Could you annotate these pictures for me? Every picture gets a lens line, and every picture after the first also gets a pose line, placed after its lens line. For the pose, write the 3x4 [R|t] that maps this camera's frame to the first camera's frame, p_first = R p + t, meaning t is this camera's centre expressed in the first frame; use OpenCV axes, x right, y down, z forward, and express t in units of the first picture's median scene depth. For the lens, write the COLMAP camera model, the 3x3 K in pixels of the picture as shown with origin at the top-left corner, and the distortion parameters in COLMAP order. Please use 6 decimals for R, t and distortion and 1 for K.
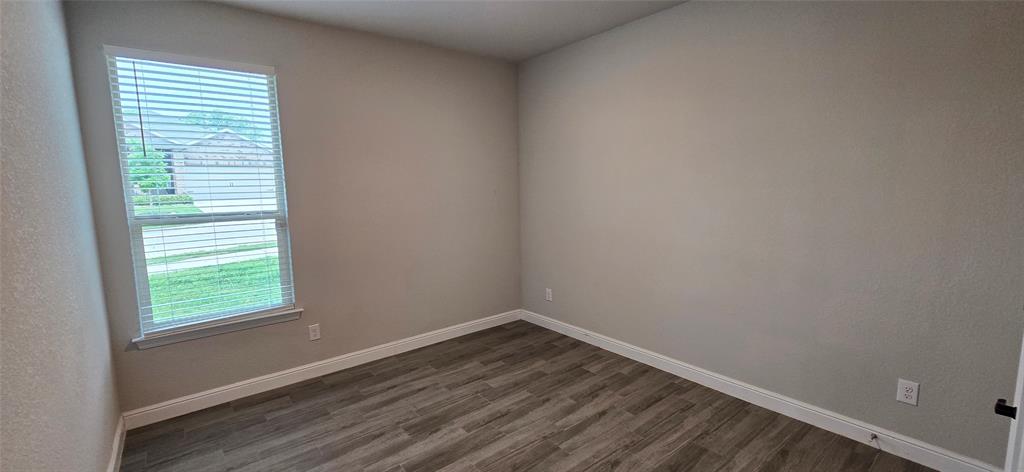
lens RADIAL K [[417.5, 0, 512.7], [0, 417.5, 235.9], [0, 0, 1]] dist [-0.013561, -0.001318]
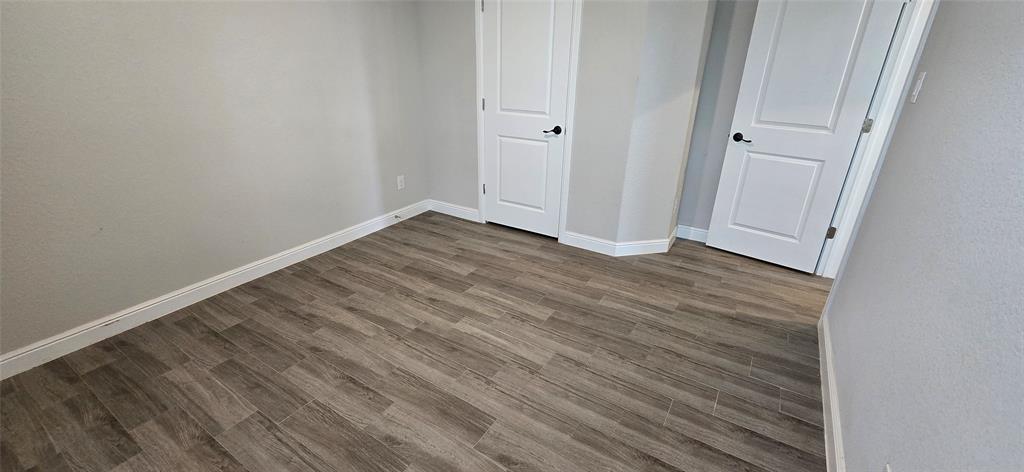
lens RADIAL K [[417.5, 0, 518.3], [0, 417.5, 238.9], [0, 0, 1]] dist [-0.013561, -0.001318]
pose [[-0.341468, -0.360714, 0.867920, -0.664268], [0.095628, 0.905299, 0.413872, -0.071048], [-0.935016, 0.224321, -0.274636, 0.855476]]
